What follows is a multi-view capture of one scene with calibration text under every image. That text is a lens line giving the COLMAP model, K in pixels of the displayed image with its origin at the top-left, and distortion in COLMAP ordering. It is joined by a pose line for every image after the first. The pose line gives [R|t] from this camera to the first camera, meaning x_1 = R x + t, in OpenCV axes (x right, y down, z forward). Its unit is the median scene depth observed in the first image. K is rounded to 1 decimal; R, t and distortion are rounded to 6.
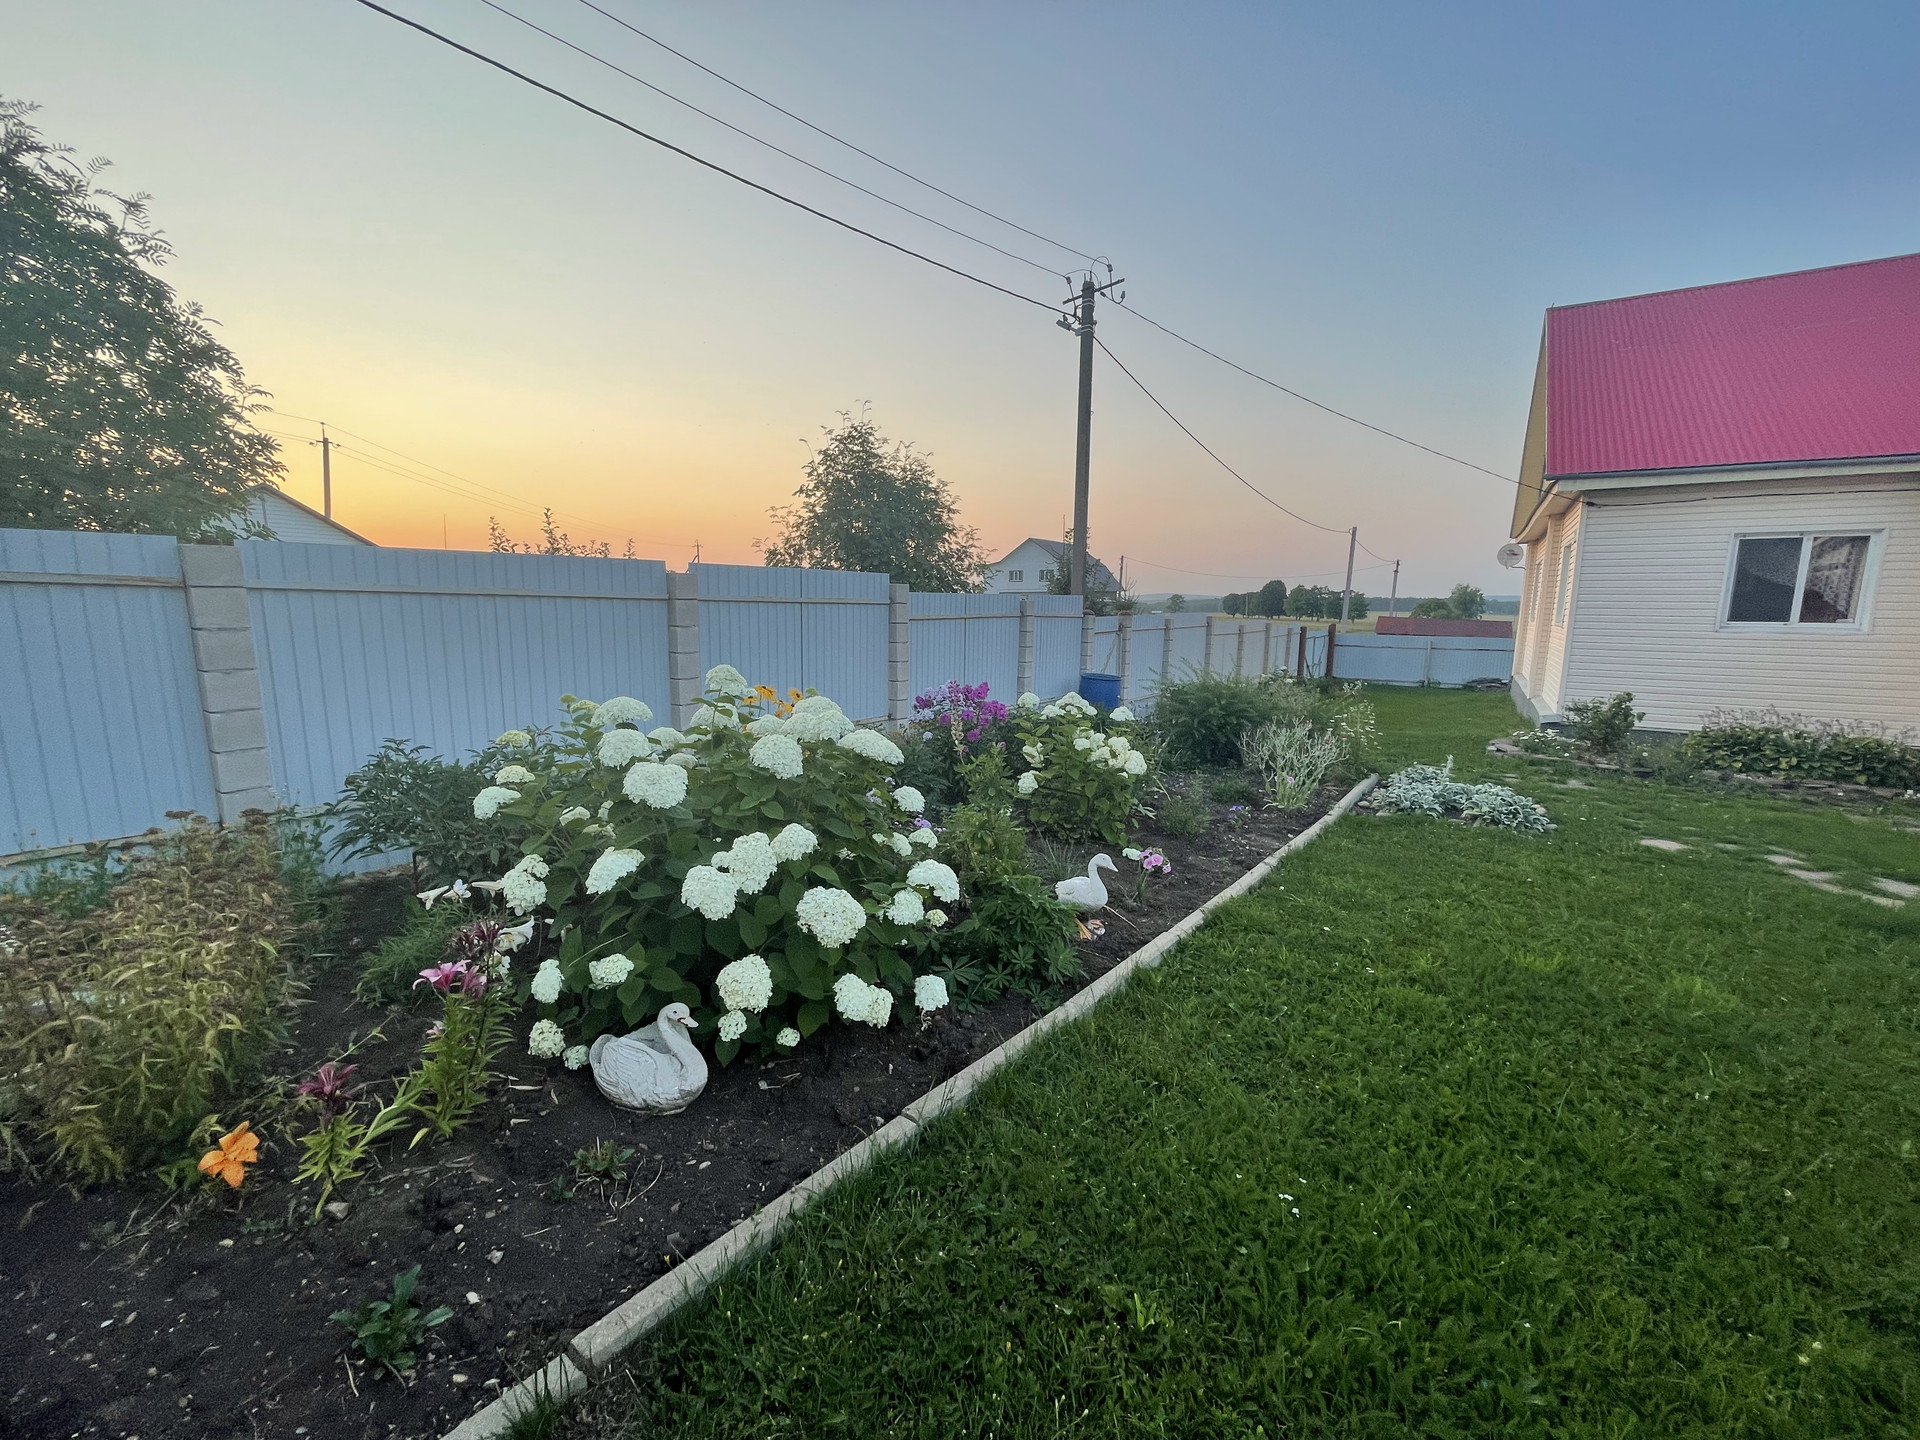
lens RADIAL K [[773.5, 0, 956.8], [0, 773.5, 726.7], [0, 0, 1]] dist [-0.000890, -0.000523]
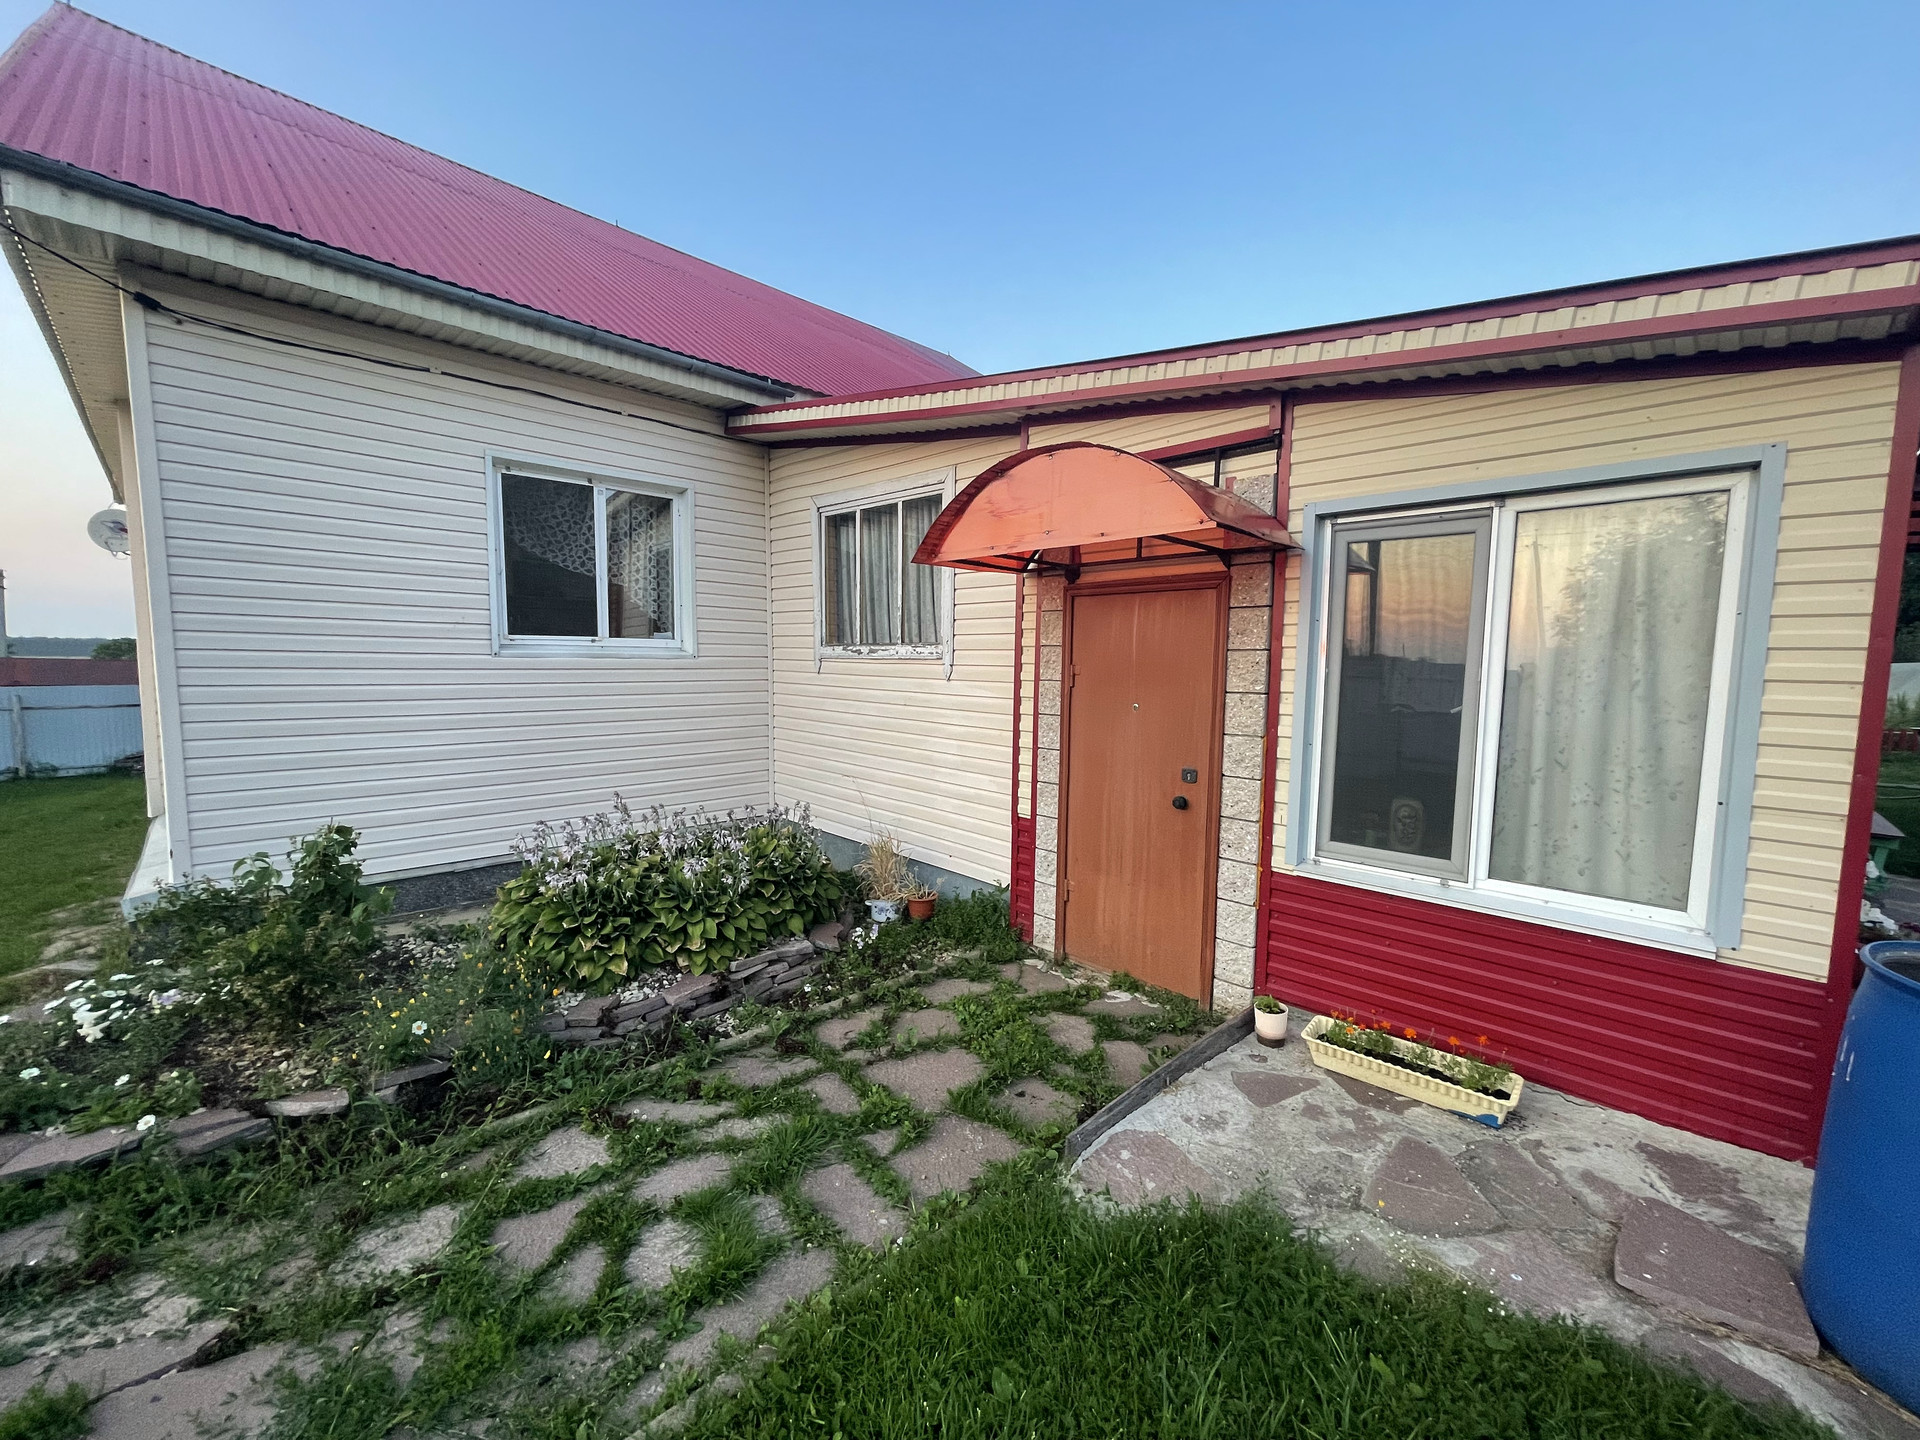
lens RADIAL K [[773.5, 0, 956.8], [0, 773.5, 726.7], [0, 0, 1]] dist [-0.000890, -0.000523]
pose [[0.213109, -0.090537, 0.972825, 0.591616], [0.153329, 0.986459, 0.058217, -0.065361], [-0.964922, 0.136756, 0.224105, 0.641953]]
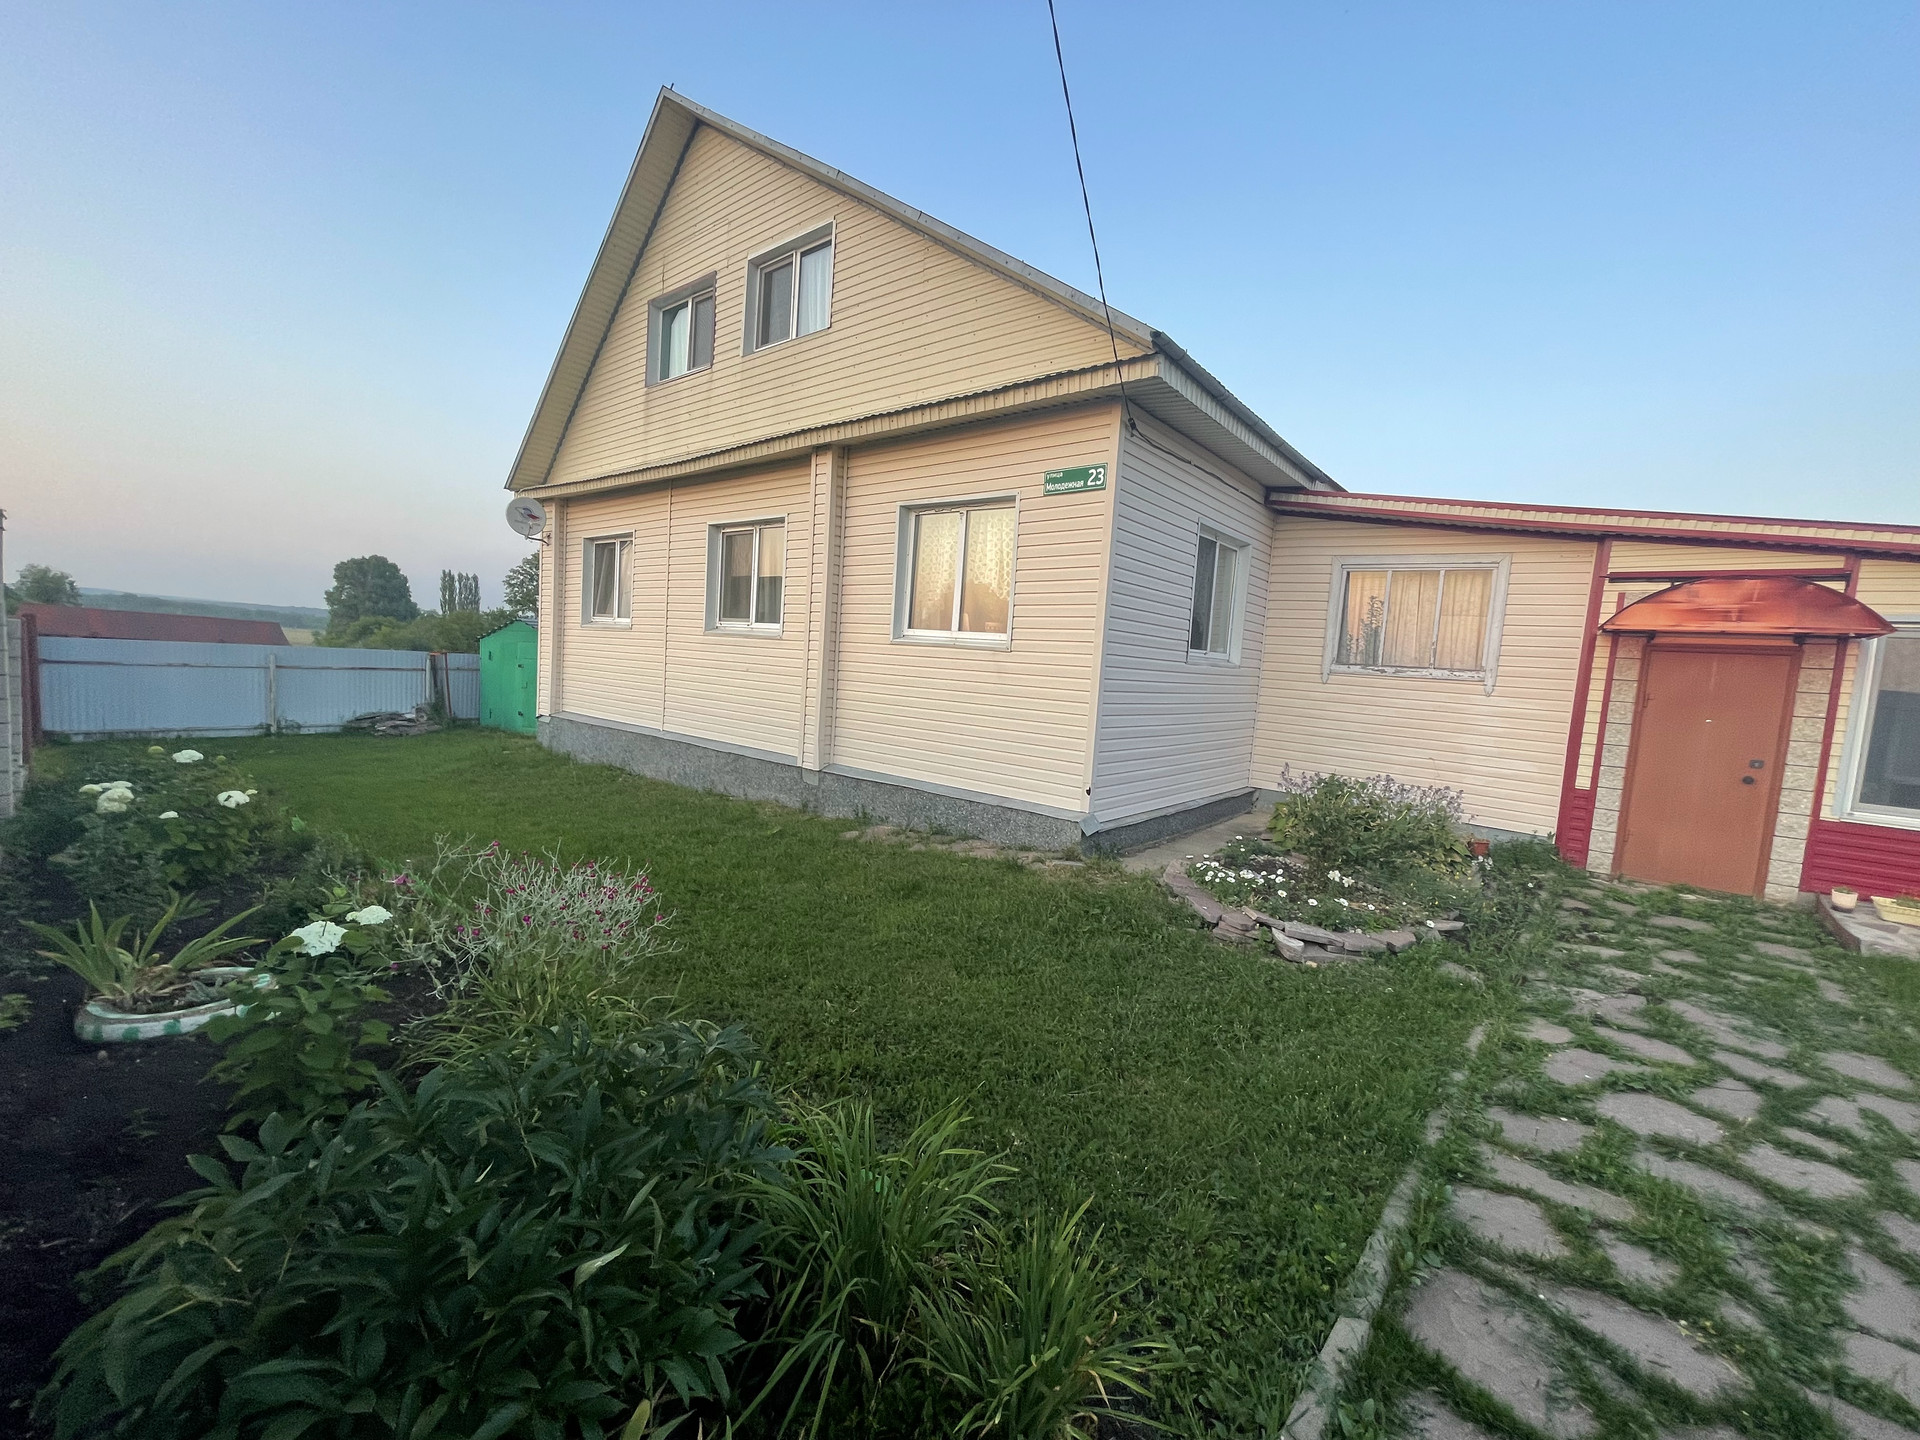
lens RADIAL K [[773.5, 0, 956.8], [0, 773.5, 726.7], [0, 0, 1]] dist [-0.000890, -0.000523]
pose [[0.112868, -0.089849, 0.989539, 0.284742], [0.103441, 0.991554, 0.078233, -0.149071], [-0.988211, 0.093528, 0.121209, 1.177789]]
